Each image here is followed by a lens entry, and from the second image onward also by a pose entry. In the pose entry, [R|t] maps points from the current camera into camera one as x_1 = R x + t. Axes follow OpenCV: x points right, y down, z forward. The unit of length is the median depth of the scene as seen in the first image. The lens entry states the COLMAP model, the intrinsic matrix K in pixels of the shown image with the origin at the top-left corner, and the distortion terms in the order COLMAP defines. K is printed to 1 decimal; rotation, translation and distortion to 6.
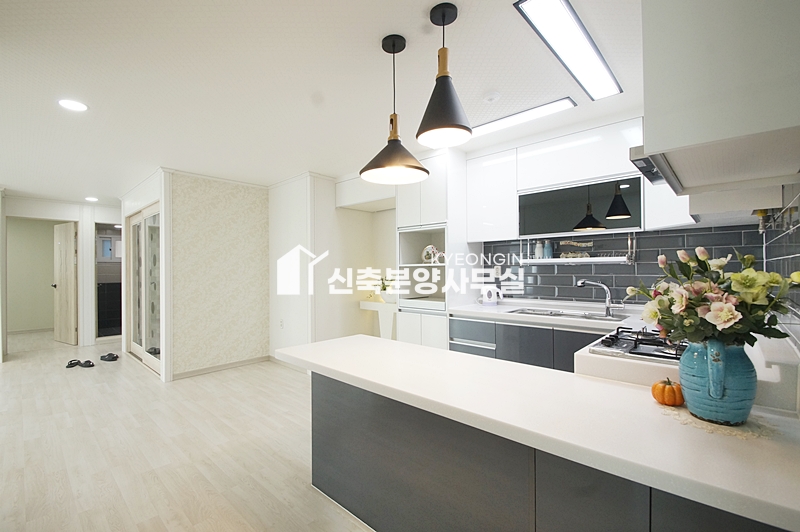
lens RADIAL K [[357.9, 0, 398.3], [0, 357.9, 270.5], [0, 0, 1]] dist [-0.003019, -0.001376]
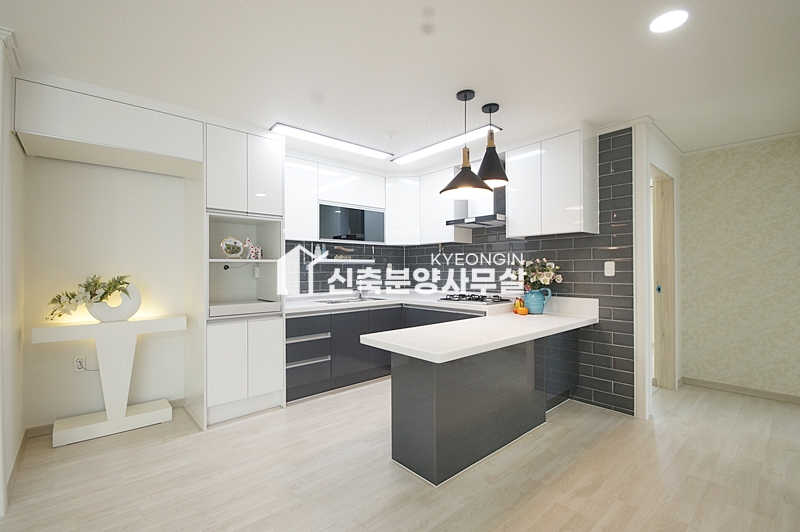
lens RADIAL K [[357.9, 0, 395.0], [0, 357.9, 270.8], [0, 0, 1]] dist [-0.003019, -0.001376]
pose [[0.088530, 0.005312, 0.996059, -0.831124], [0.008831, 0.999942, -0.006118, 0.018235], [-0.996034, 0.009338, 0.088478, 0.674397]]
